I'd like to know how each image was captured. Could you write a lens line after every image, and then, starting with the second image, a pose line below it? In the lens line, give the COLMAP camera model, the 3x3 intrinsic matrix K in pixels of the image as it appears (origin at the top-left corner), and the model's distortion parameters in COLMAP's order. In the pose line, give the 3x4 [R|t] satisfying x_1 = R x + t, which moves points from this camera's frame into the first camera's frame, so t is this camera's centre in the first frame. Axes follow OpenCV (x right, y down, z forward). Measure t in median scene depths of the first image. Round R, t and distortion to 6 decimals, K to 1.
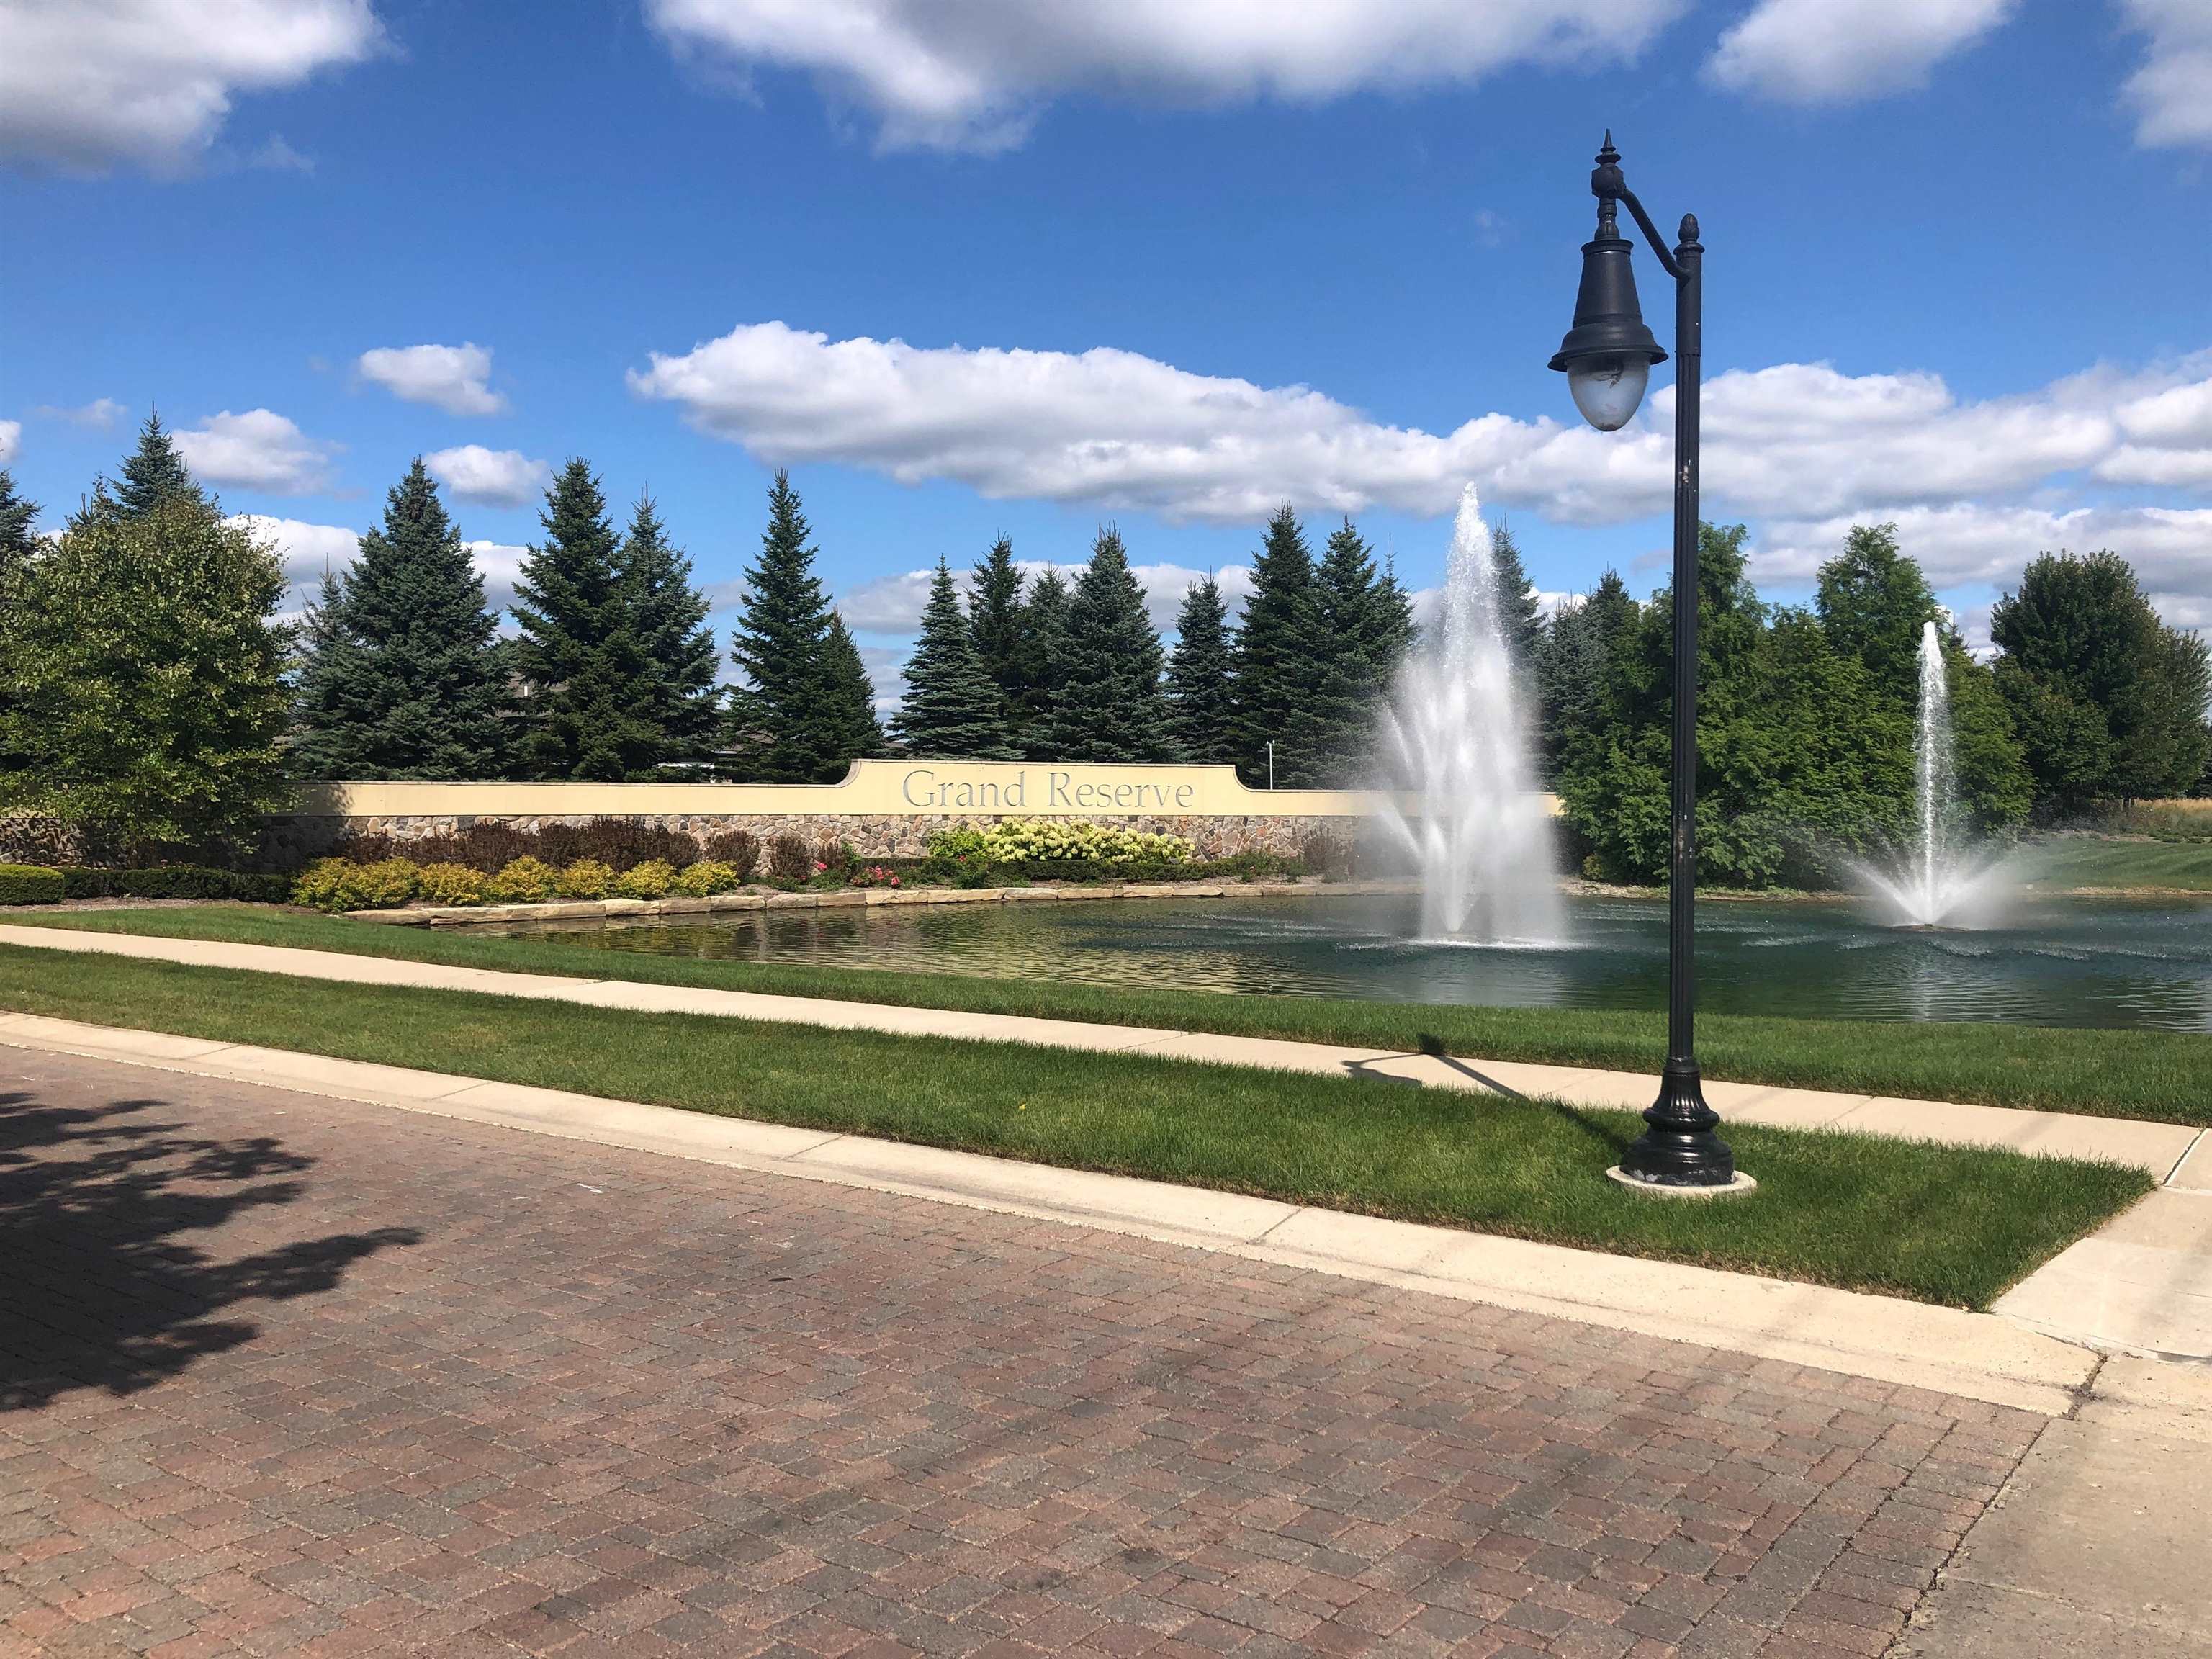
lens RADIAL K [[2066.6, 0, 1106.0], [0, 2066.6, 829.5], [0, 0, 1]] dist [0.054699, -0.022740]
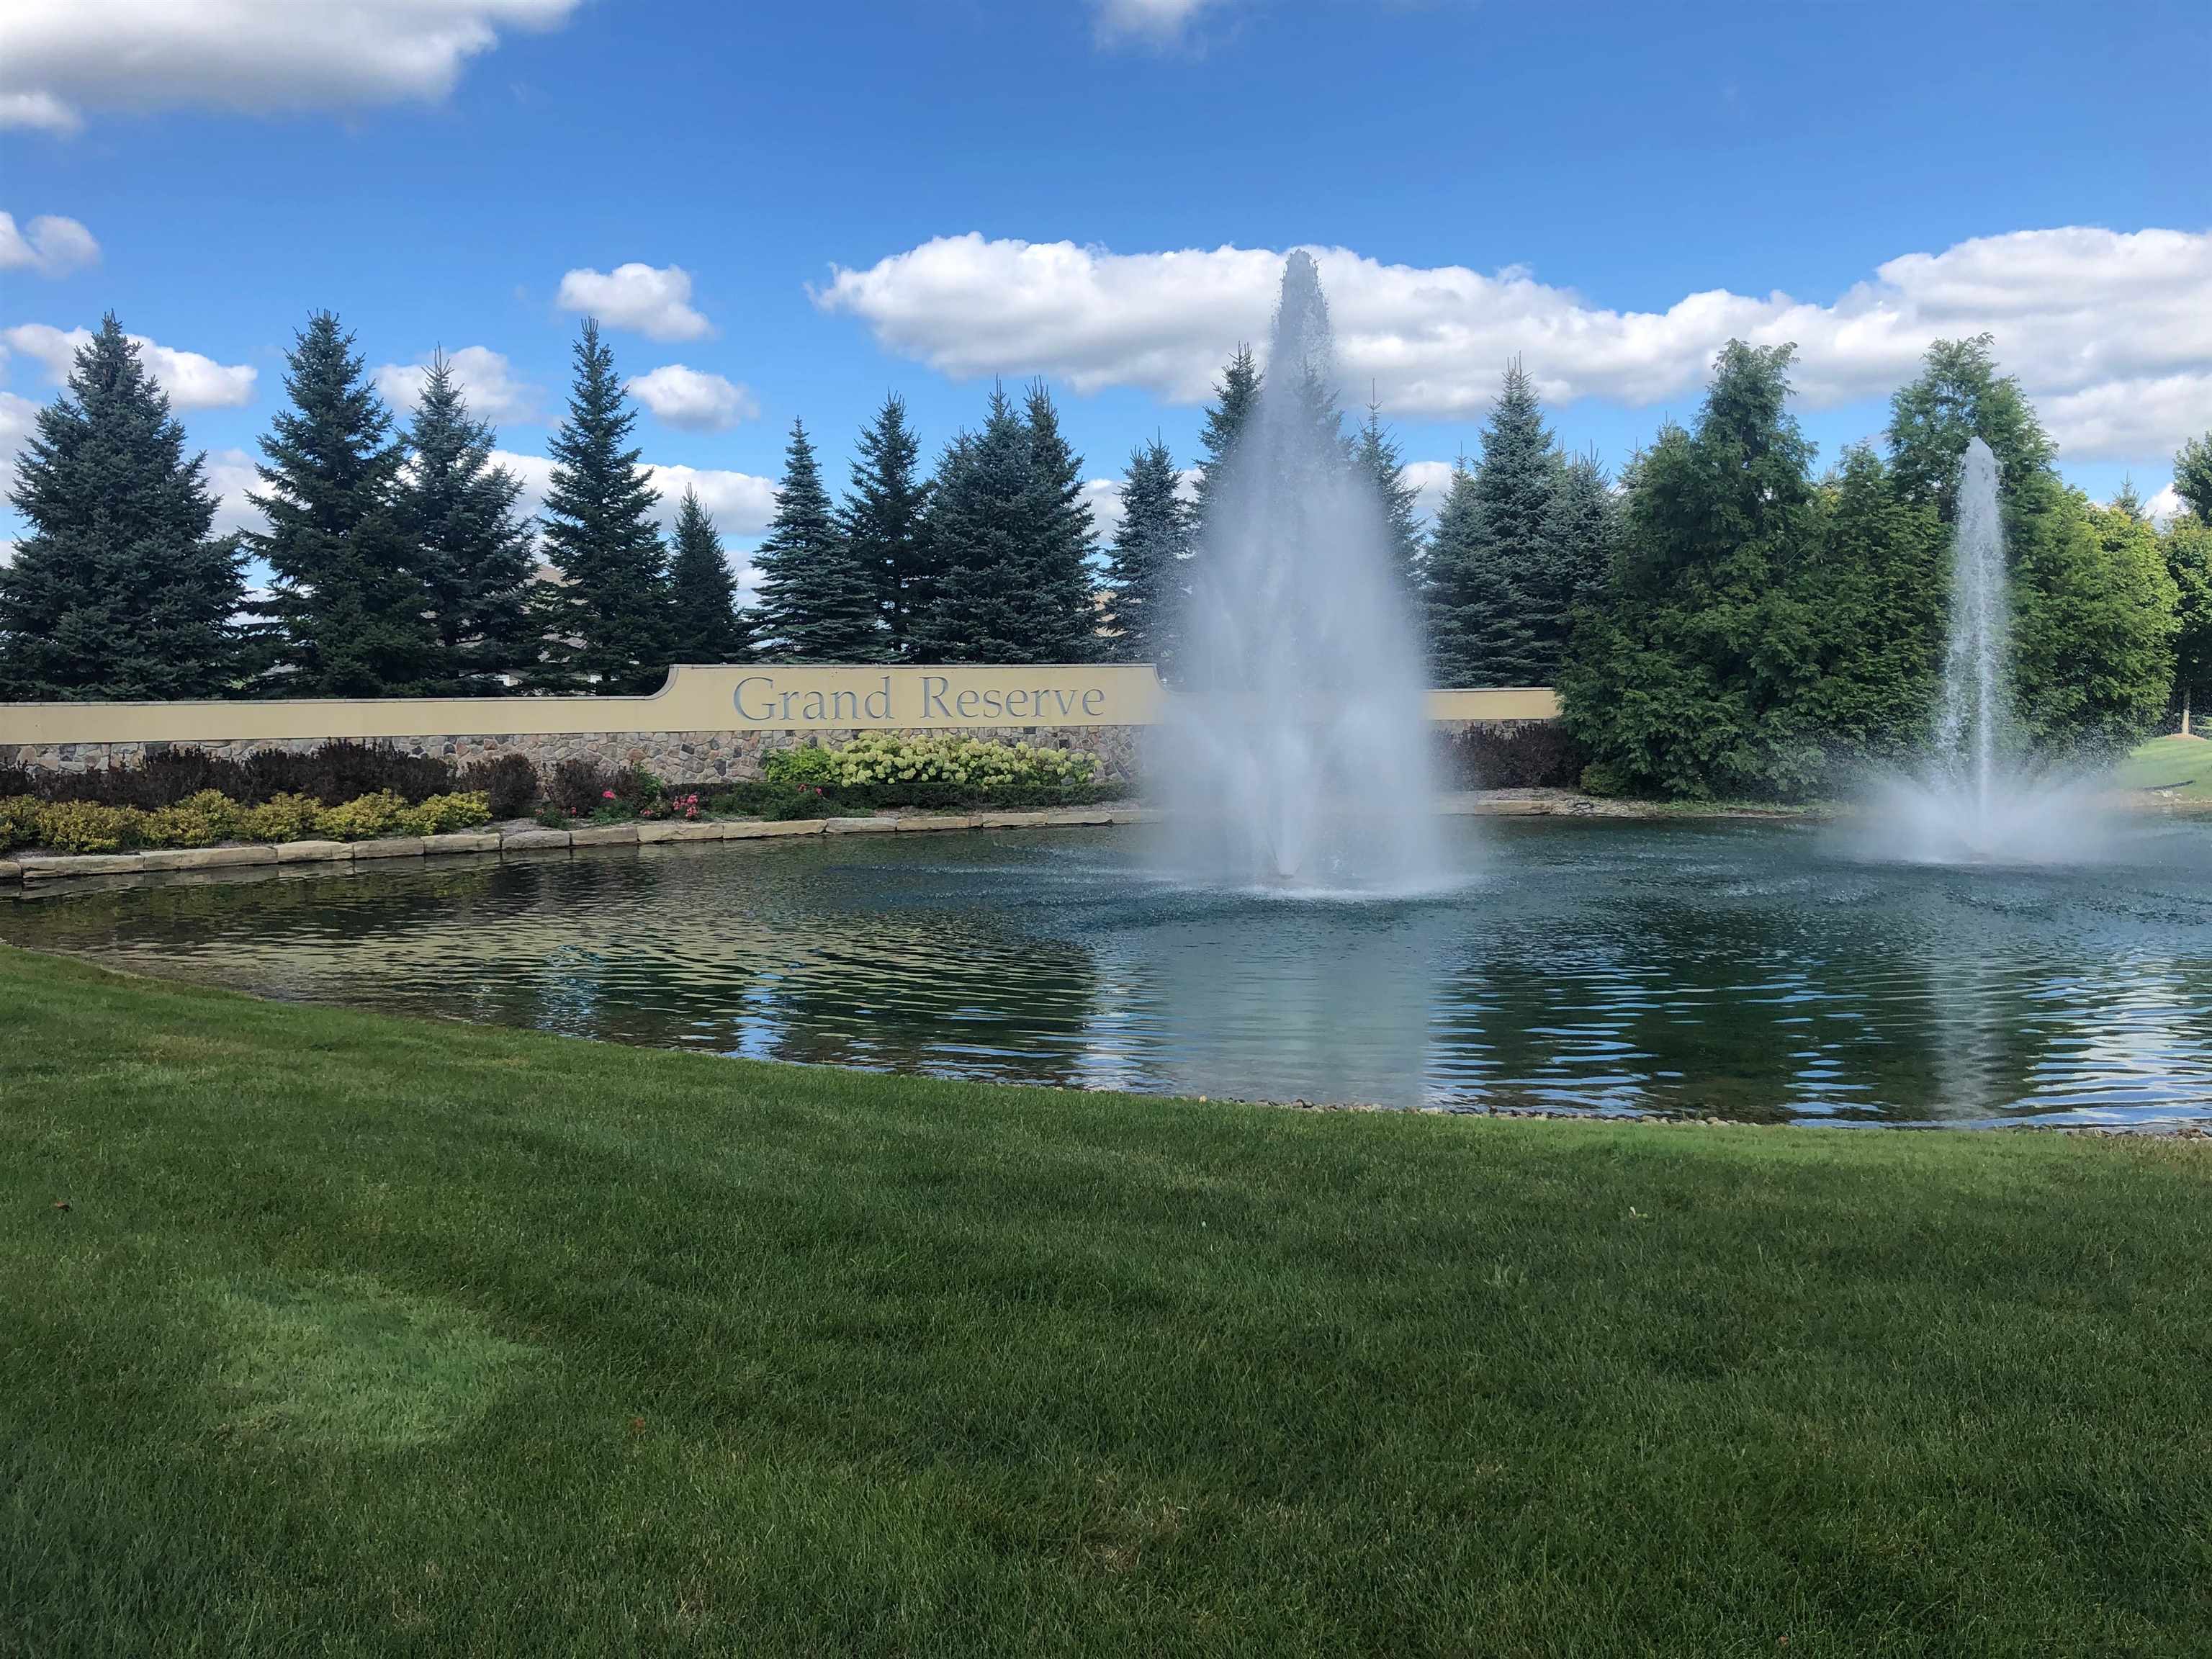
lens RADIAL K [[2066.6, 0, 1106.0], [0, 2066.6, 829.5], [0, 0, 1]] dist [0.054699, -0.022740]
pose [[0.993511, -0.014066, -0.112861, 0.142929], [0.018849, 0.998964, 0.041423, 0.000715], [0.112161, -0.043282, 0.992747, 0.184211]]
